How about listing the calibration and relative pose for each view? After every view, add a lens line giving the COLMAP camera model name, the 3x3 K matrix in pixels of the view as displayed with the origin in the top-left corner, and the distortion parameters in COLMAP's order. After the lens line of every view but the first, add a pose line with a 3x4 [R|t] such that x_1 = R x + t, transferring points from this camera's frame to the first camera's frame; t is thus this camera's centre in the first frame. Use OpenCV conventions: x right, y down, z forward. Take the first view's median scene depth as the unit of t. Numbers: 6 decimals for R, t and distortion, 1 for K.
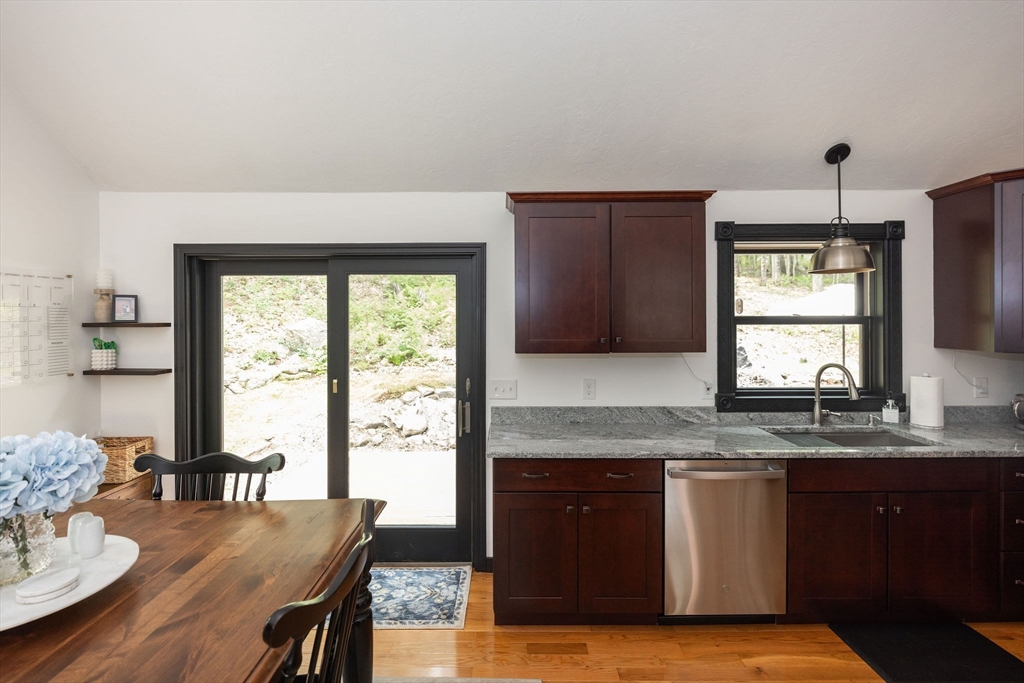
lens RADIAL K [[491.2, 0, 506.7], [0, 491.2, 318.3], [0, 0, 1]] dist [-0.000828, 0.000398]
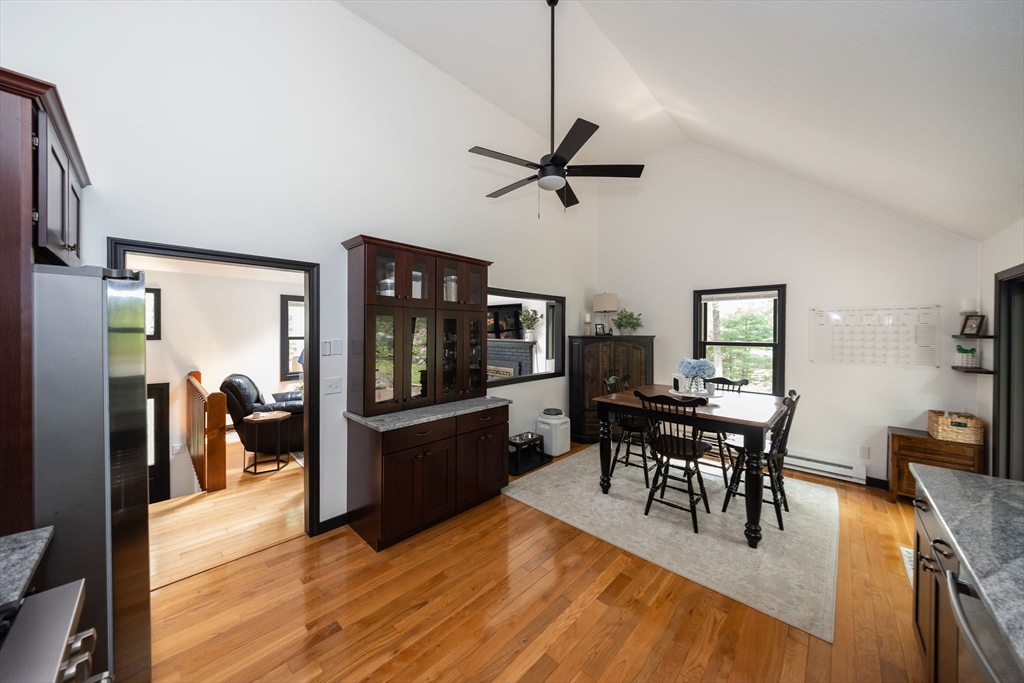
lens RADIAL K [[344.2, 0, 529.0], [0, 344.2, 334.2], [0, 0, 1]] dist [0.000321, 0.000004]
pose [[-0.661923, 0.007595, -0.749534, 0.832977], [-0.005119, 0.999880, 0.014652, -0.001968], [0.749555, 0.013535, -0.661804, 0.724641]]
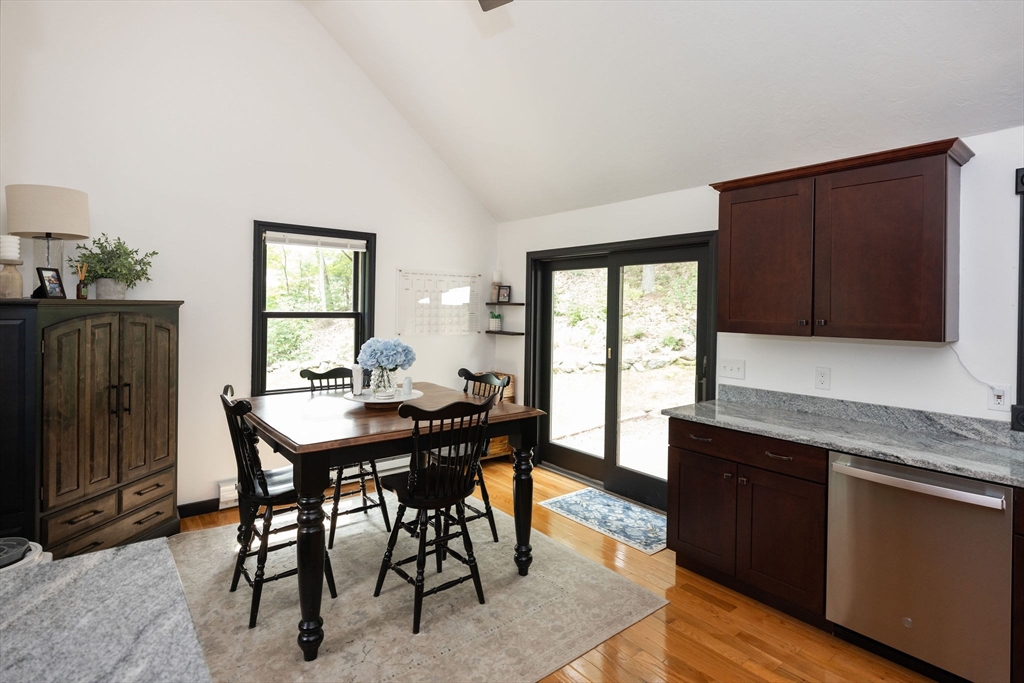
lens RADIAL K [[516.0, 0, 491.8], [0, 516.0, 307.5], [0, 0, 1]] dist [-0.001295, -0.000581]
pose [[0.614117, 0.013281, -0.789104, 0.562861], [-0.021501, 0.999769, 0.000094, 0.026034], [0.788922, 0.016909, 0.614260, -0.082327]]
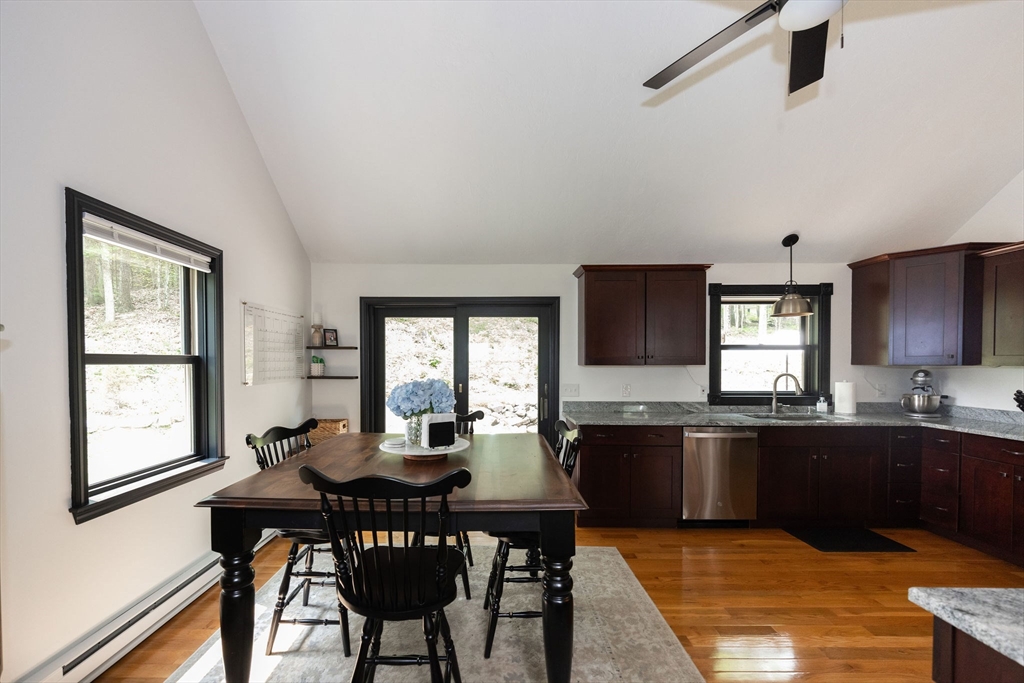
lens RADIAL K [[419.1, 0, 482.4], [0, 419.1, 369.0], [0, 0, 1]] dist [0.001674, -0.000103]
pose [[0.999807, 0.006499, -0.018550, -0.272926], [-0.006282, 0.999911, 0.011737, 0.065145], [0.018625, -0.011618, 0.999759, -0.351987]]
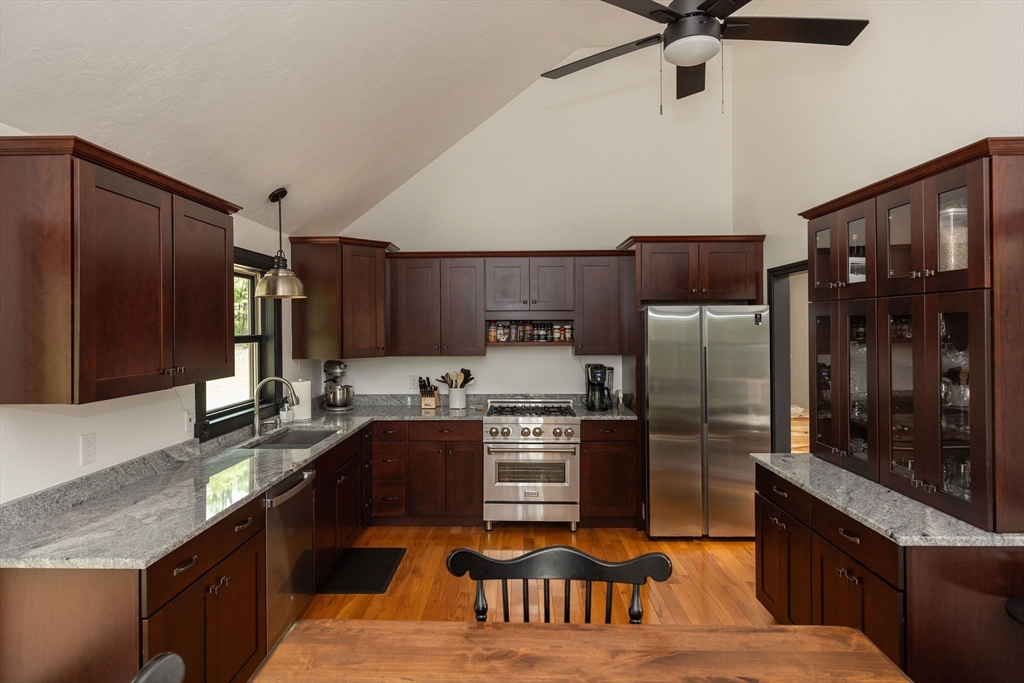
lens RADIAL K [[582.7, 0, 509.7], [0, 582.7, 317.3], [0, 0, 1]] dist [-0.000665, -0.000340]
pose [[0.001032, 0.017033, 0.999854, -0.652549], [0.004750, 0.999844, -0.017038, -0.020112], [-0.999988, 0.004767, 0.000951, 0.433150]]
